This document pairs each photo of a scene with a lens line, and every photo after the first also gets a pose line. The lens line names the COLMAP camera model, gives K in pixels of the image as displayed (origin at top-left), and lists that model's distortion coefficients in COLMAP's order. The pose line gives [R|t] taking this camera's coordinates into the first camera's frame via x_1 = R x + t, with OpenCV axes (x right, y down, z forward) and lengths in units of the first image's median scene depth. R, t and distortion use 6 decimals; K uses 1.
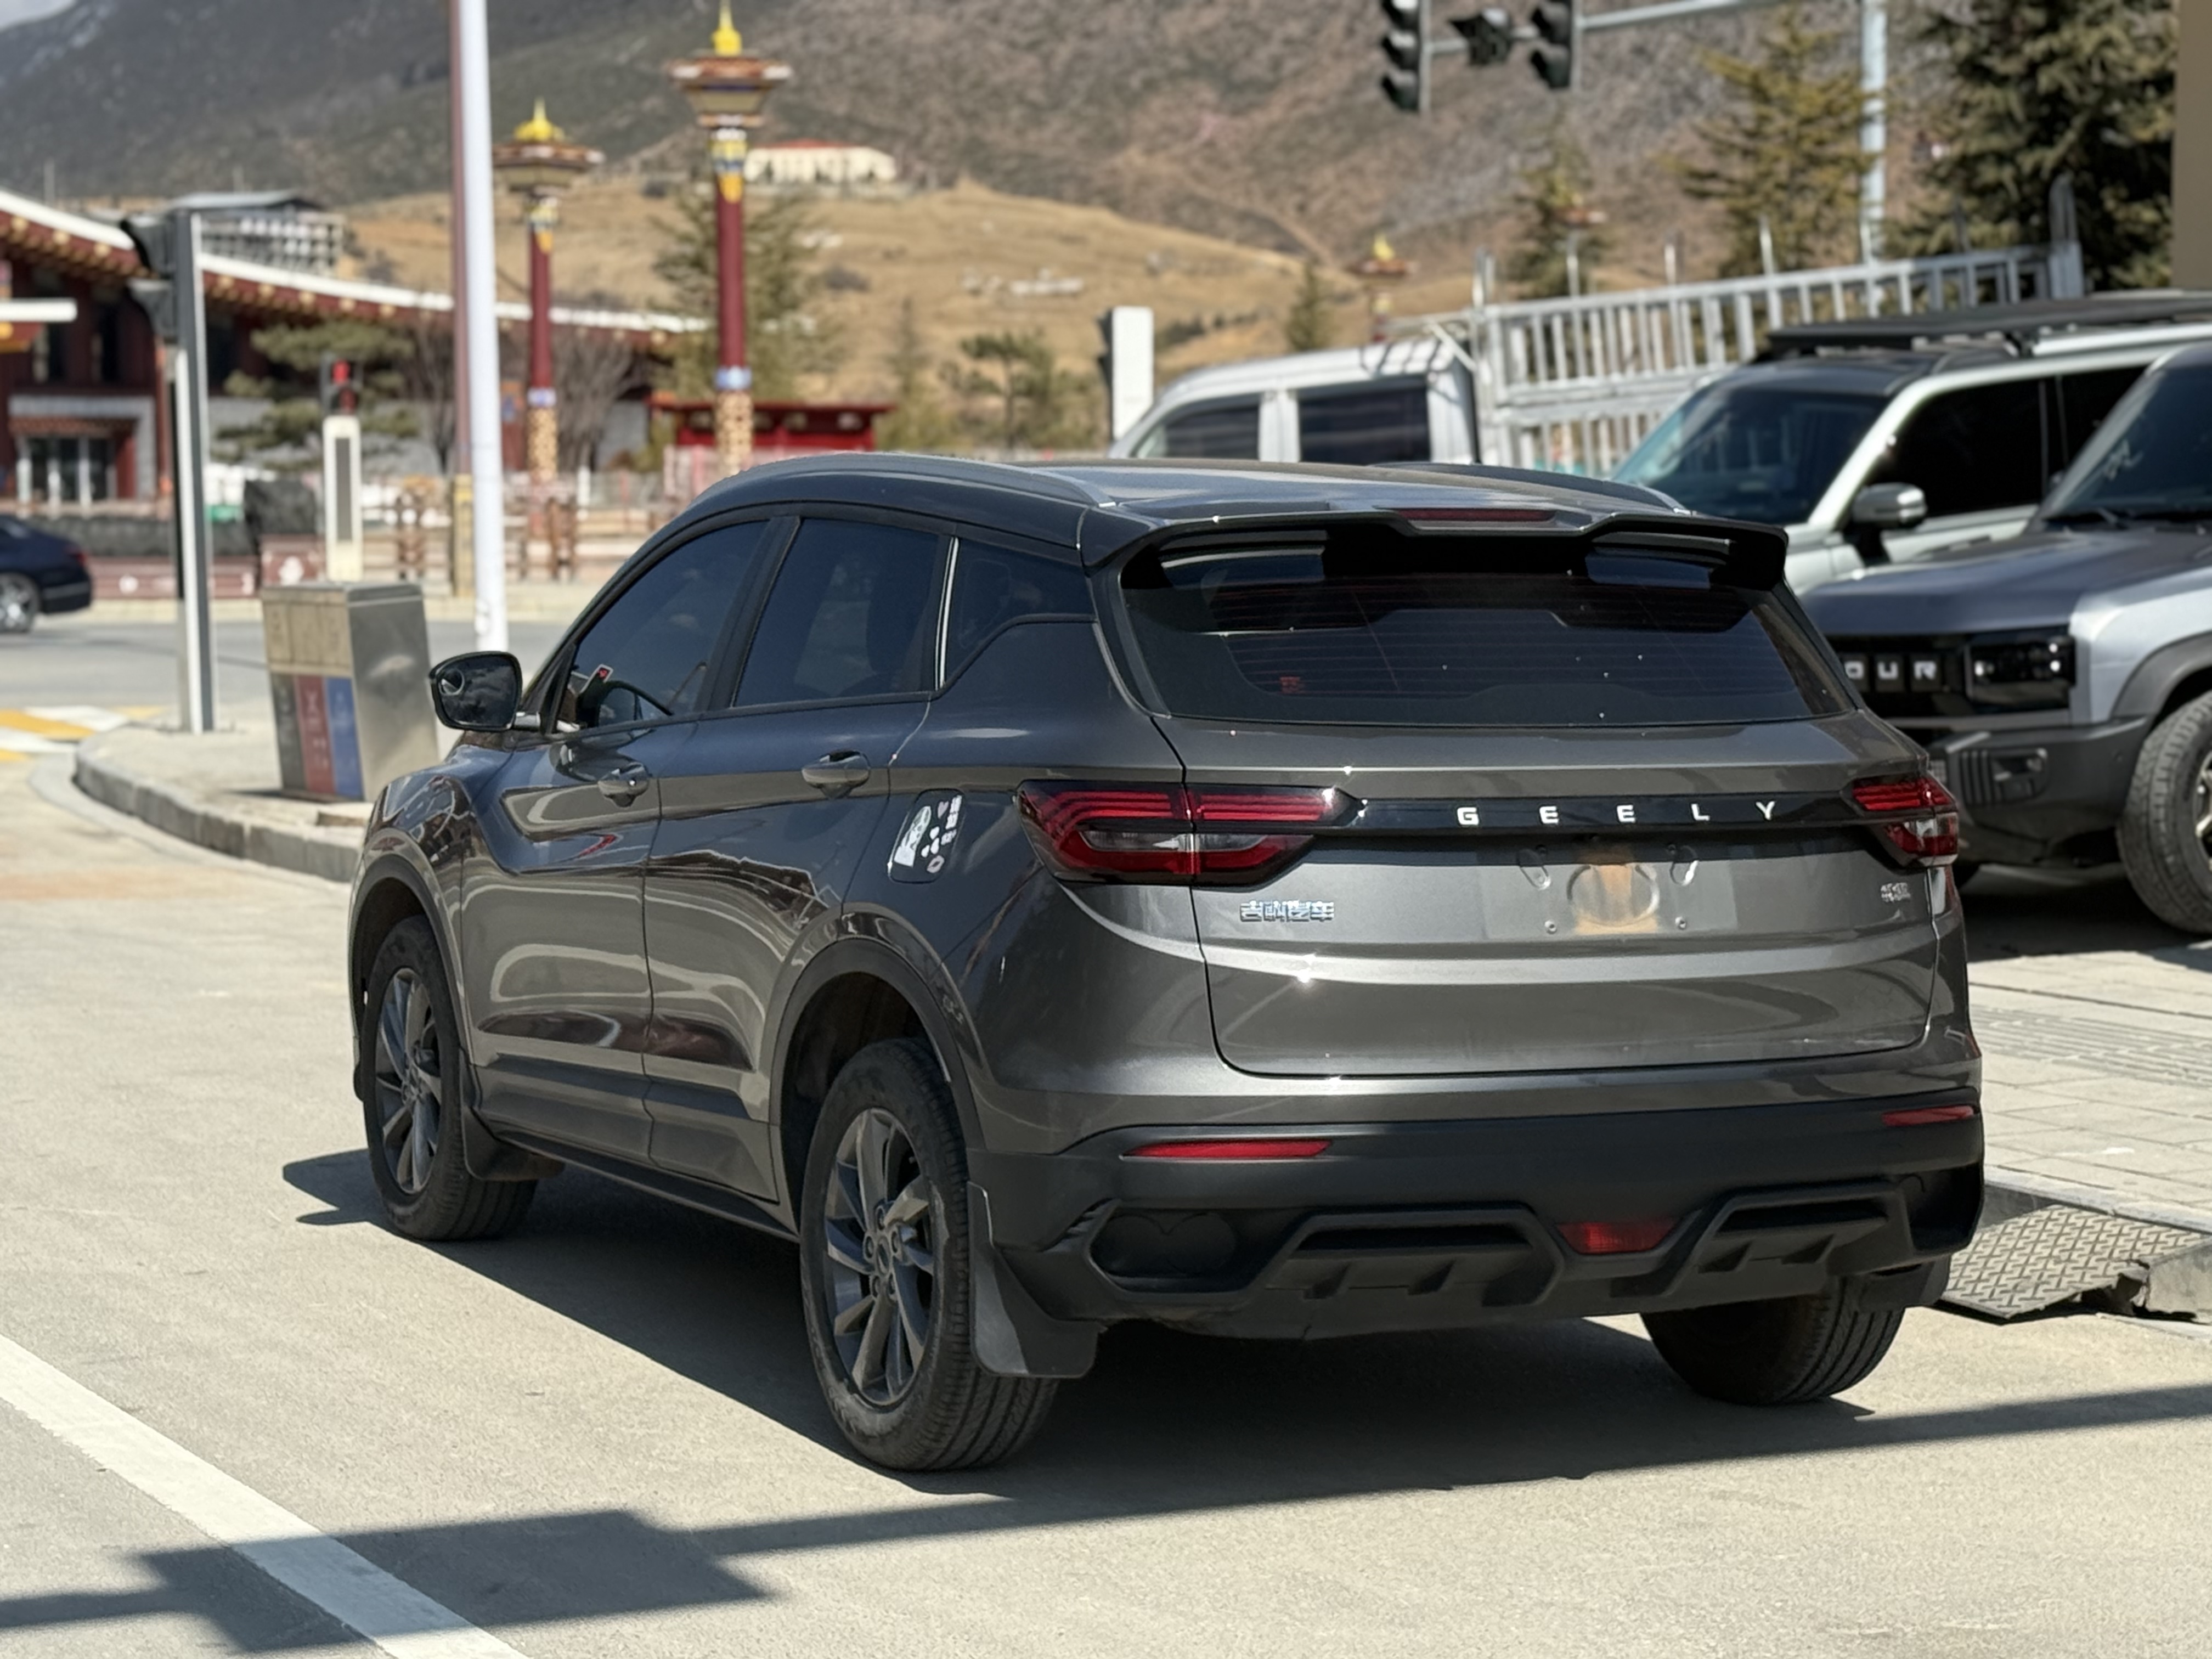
lens RADIAL K [[4832.2, 0, 1106.0], [0, 4832.2, 829.5], [0, 0, 1]] dist [0.047110, -0.099681]
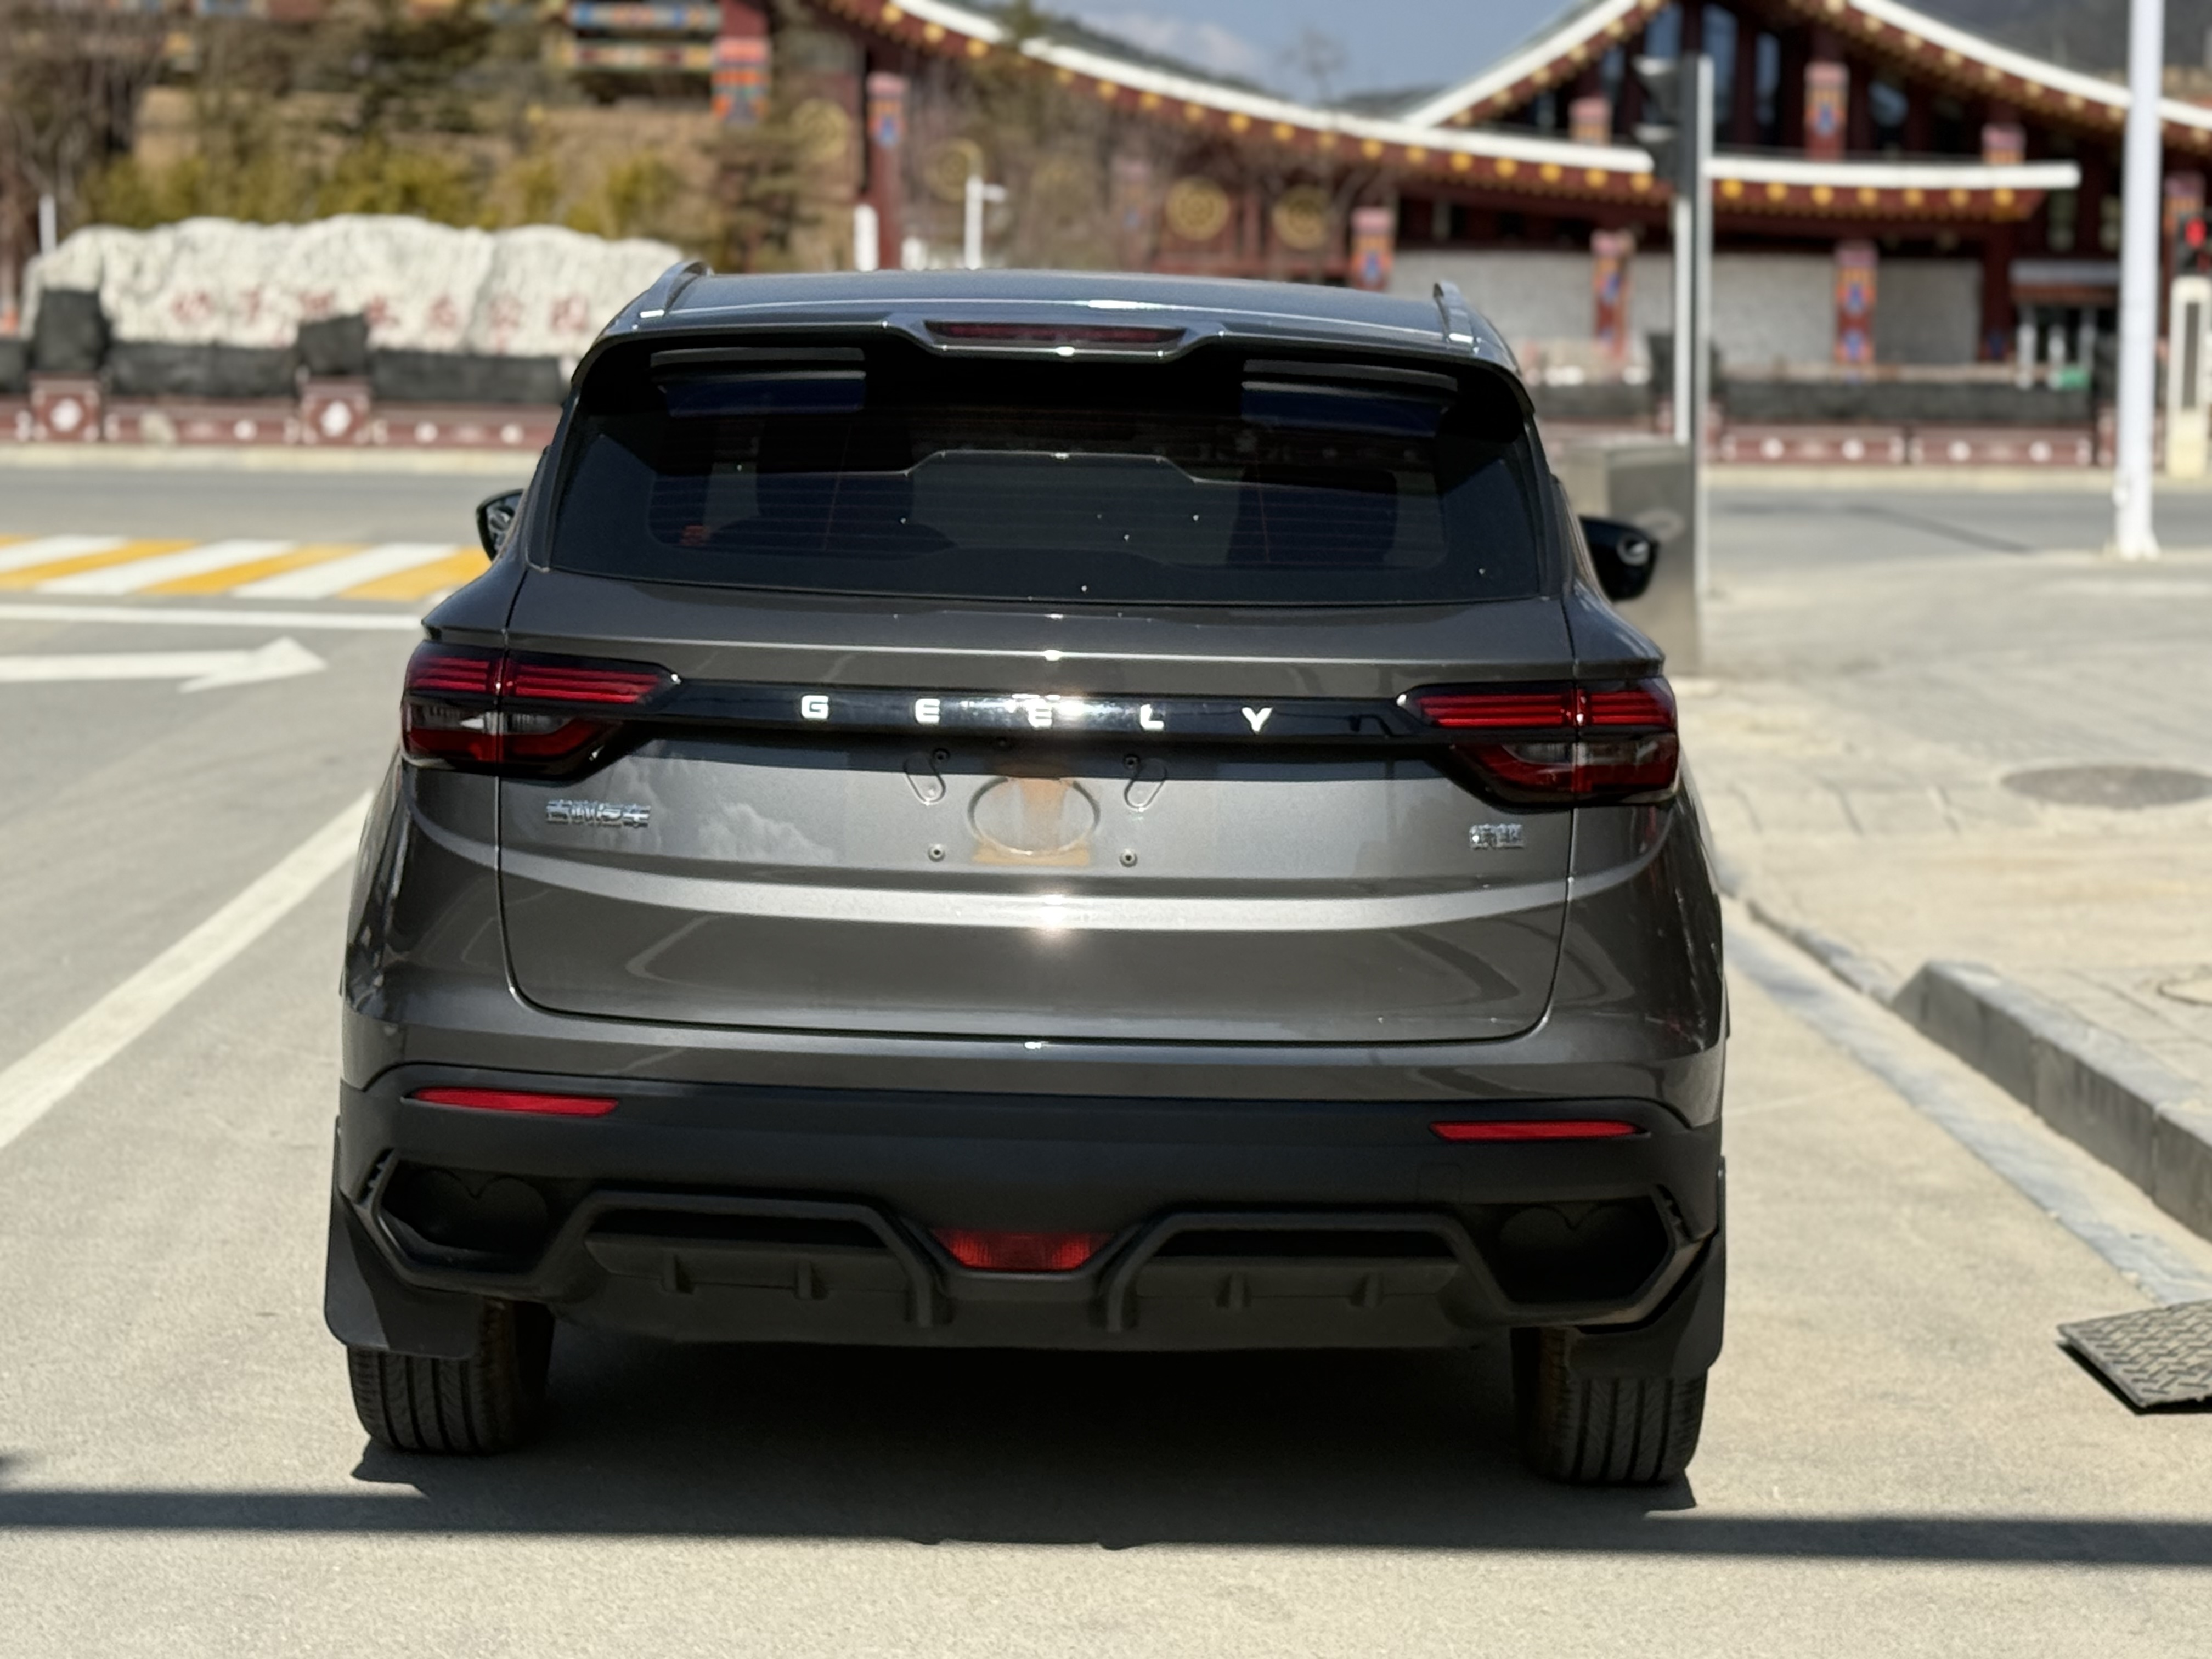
lens RADIAL K [[4778.1, 0, 1106.0], [0, 4778.1, 829.5], [0, 0, 1]] dist [0.061696, 0.839032]
pose [[0.905890, 0.057312, -0.419617, 0.438614], [-0.045945, 0.998253, 0.037155, -0.013673], [0.421013, -0.014379, 0.906940, 0.301150]]
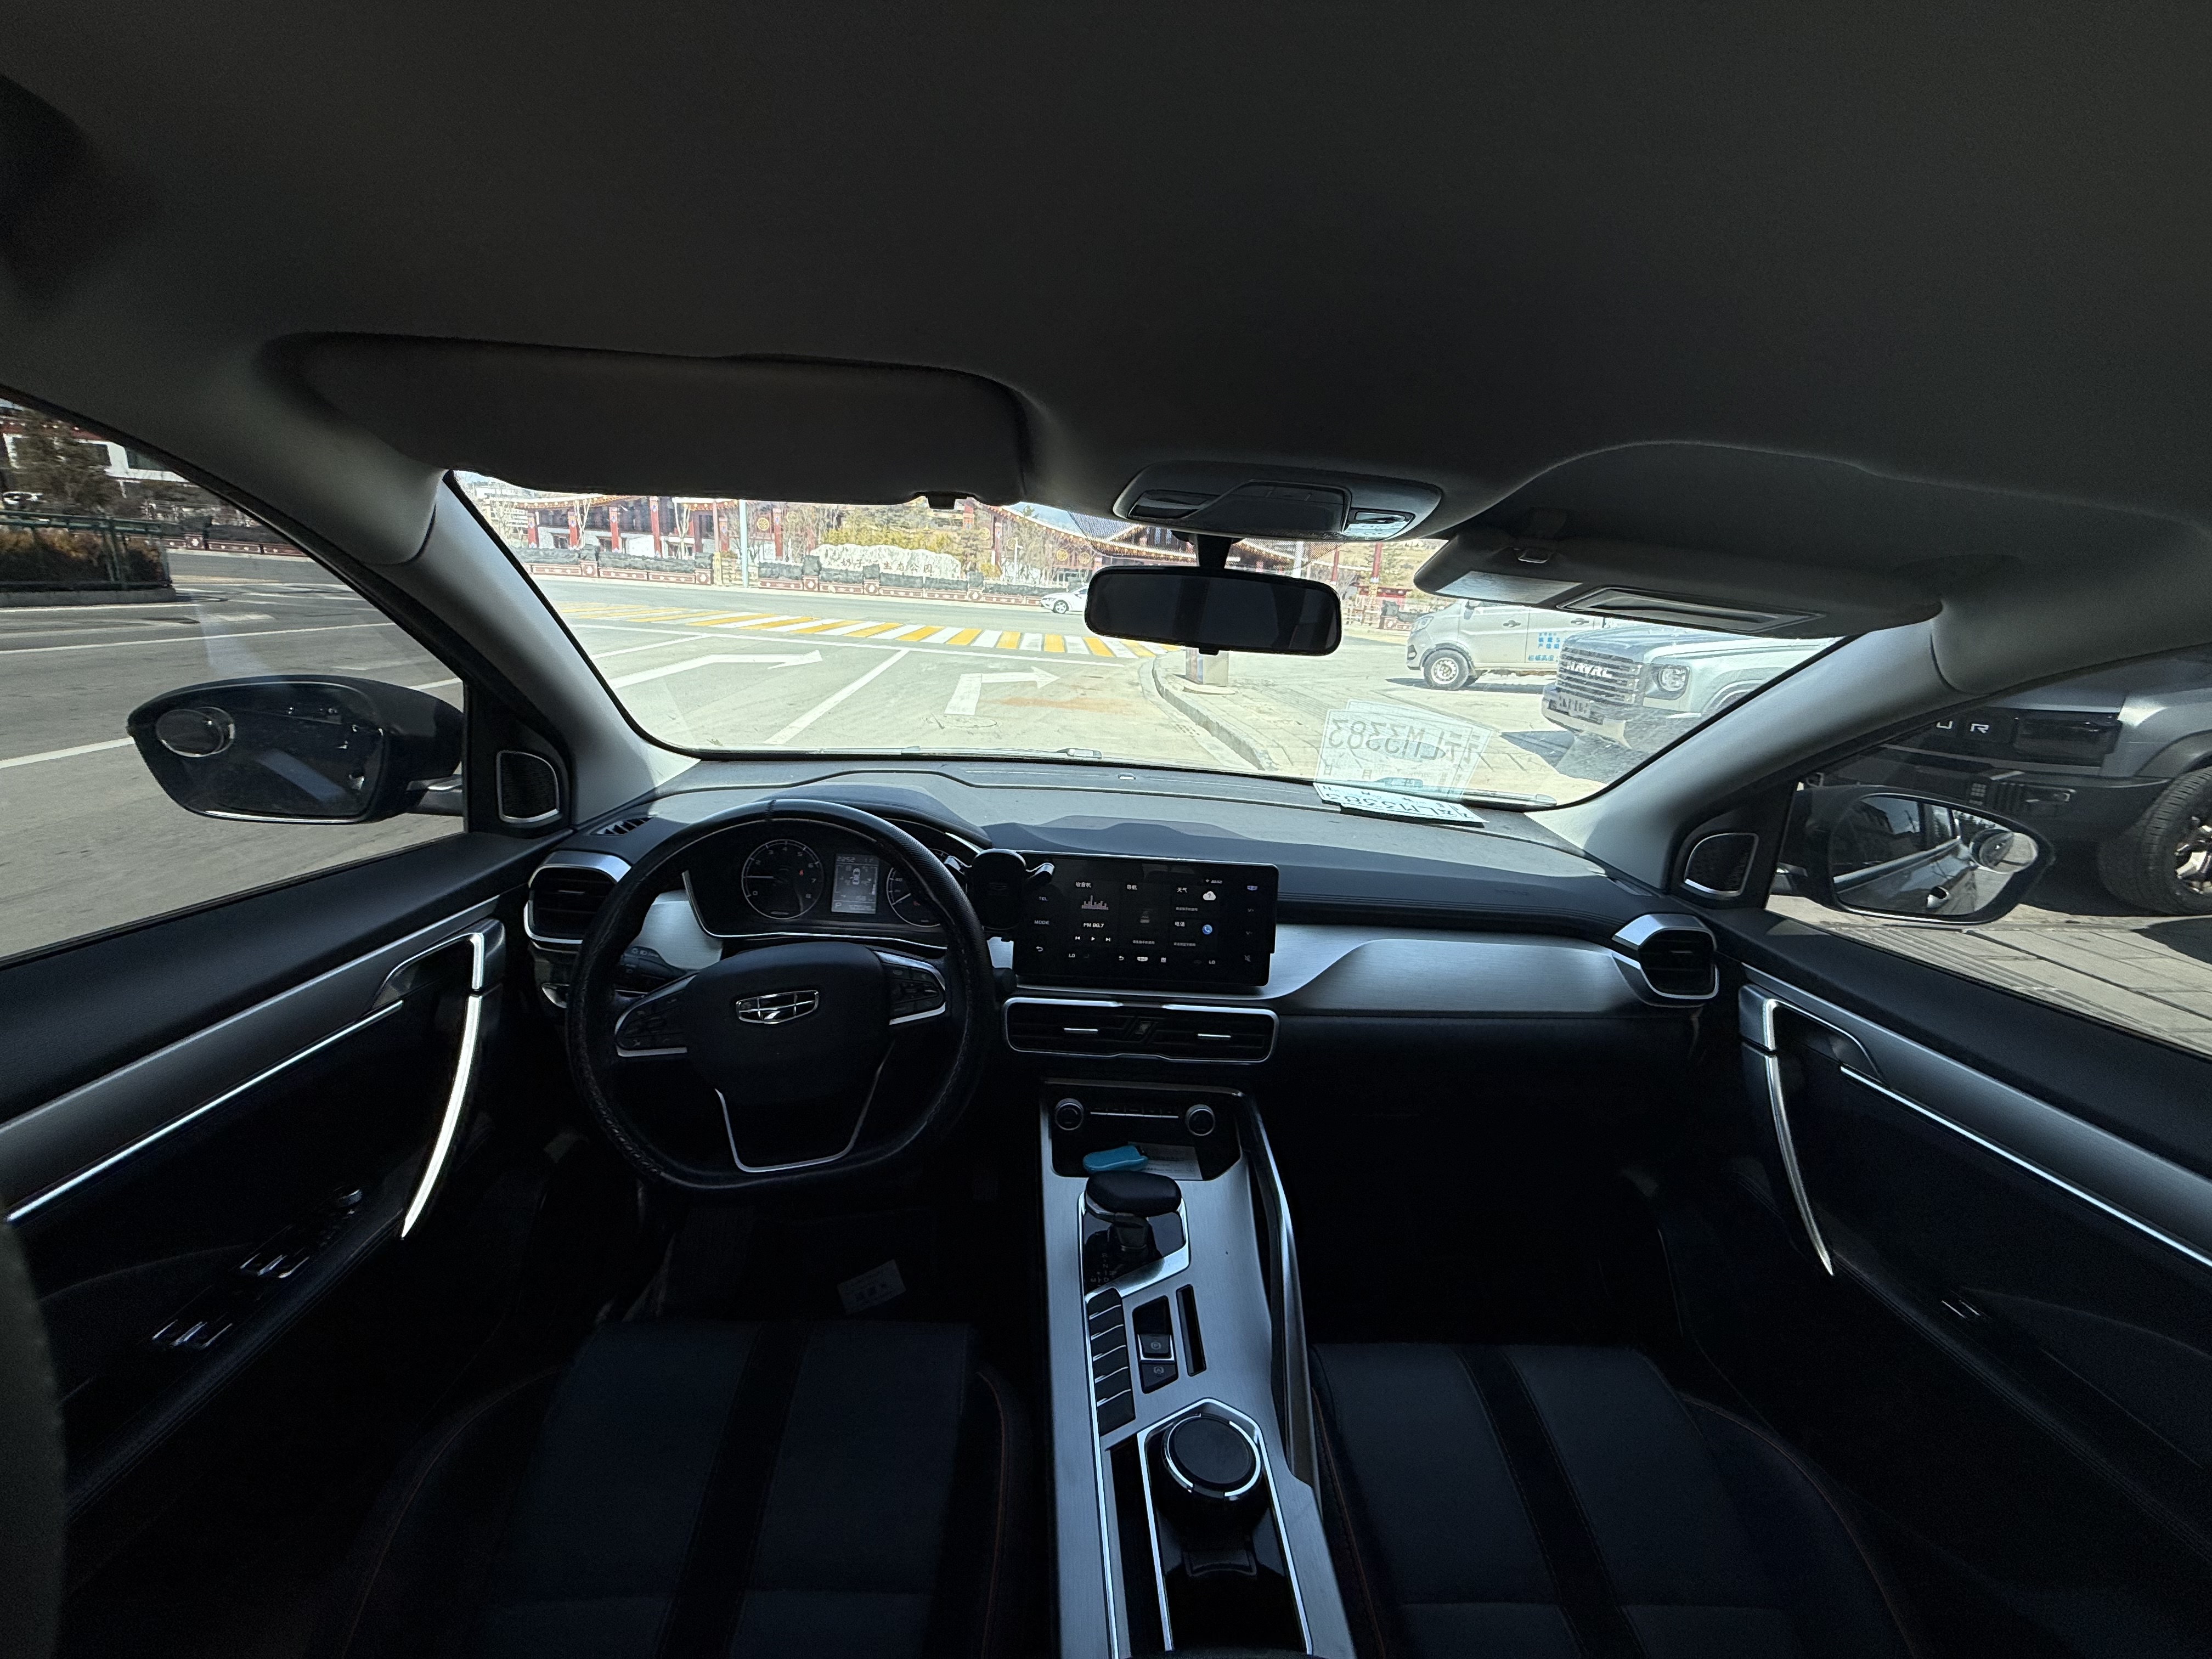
lens RADIAL K [[892.8, 0, 1106.0], [0, 892.8, 829.5], [0, 0, 1]] dist [-0.001087, -0.000136]
pose [[0.931468, 0.157904, -0.327772, -0.028746], [-0.096660, 0.975935, 0.195467, -0.059190], [0.350749, -0.150389, 0.924315, 1.213424]]
